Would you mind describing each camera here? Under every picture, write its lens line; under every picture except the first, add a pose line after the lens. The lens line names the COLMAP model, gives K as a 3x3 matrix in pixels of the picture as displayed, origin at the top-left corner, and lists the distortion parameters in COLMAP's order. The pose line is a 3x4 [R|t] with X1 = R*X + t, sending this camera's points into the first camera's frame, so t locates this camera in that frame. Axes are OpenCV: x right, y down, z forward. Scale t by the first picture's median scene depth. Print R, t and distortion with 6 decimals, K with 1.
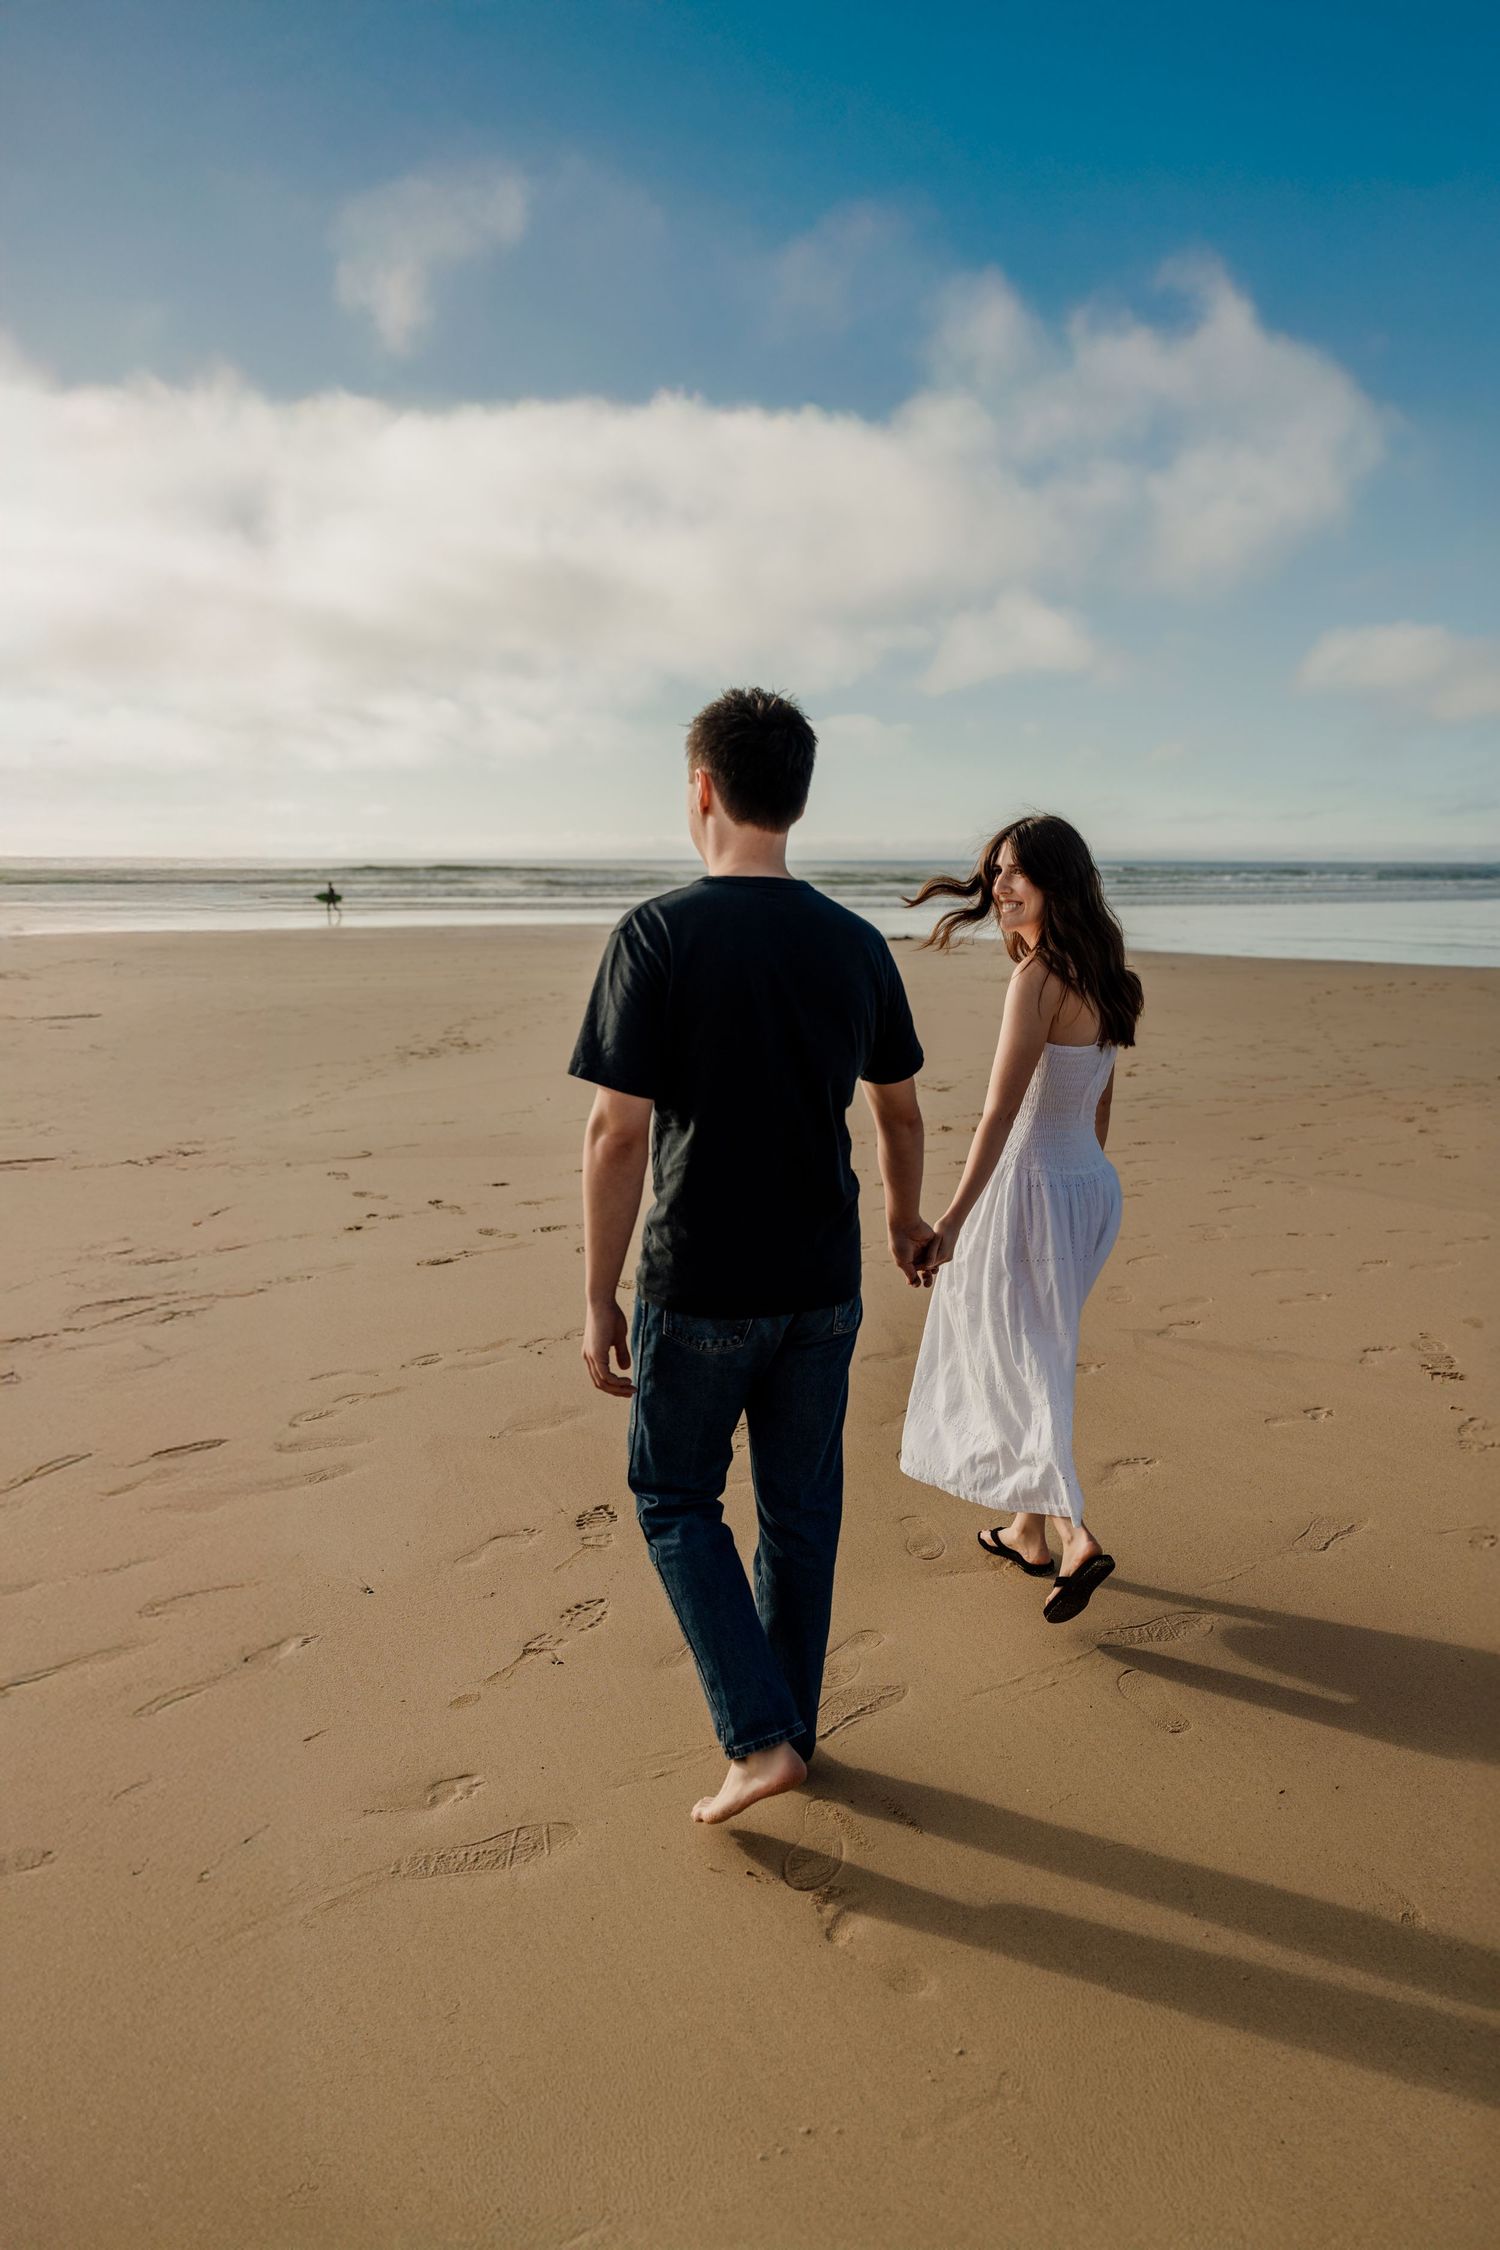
lens RADIAL K [[3572.8, 0, 750.0], [0, 3572.8, 1125.0], [0, 0, 1]] dist [-0.055925, 0.047030]
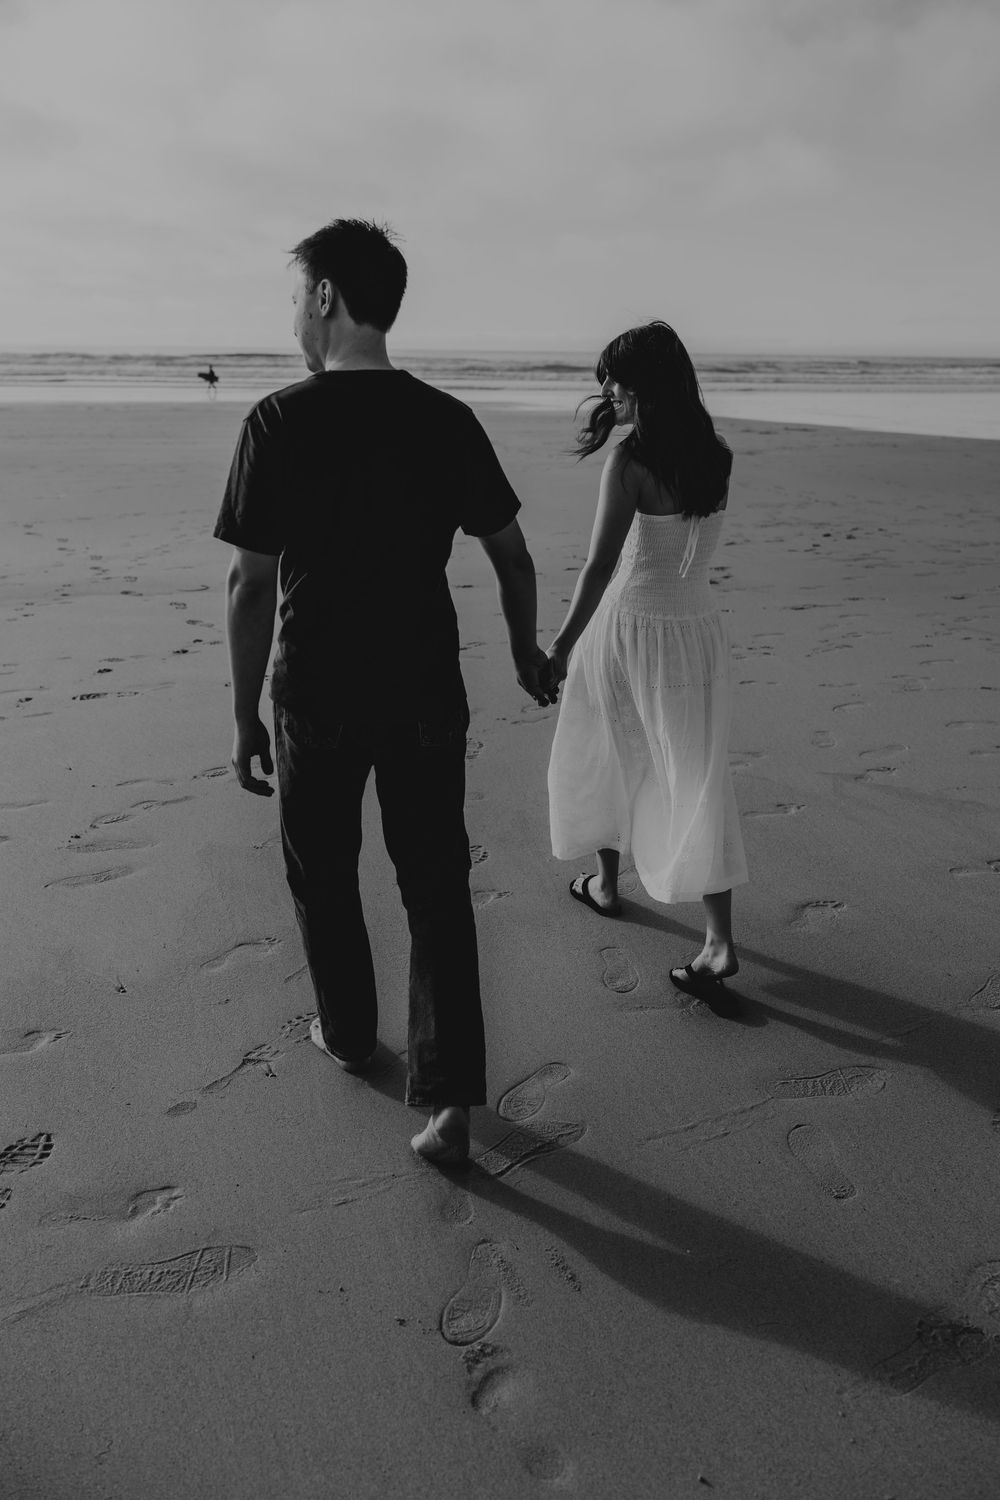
lens RADIAL K [[2381.8, 0, 500.0], [0, 2381.8, 750.0], [0, 0, 1]] dist [-0.055925, 0.047030]
pose [[0.997934, 0.031365, -0.056068, 0.050565], [-0.026954, 0.996606, 0.077781, -0.003216], [0.058317, -0.076109, 0.995393, 0.300076]]
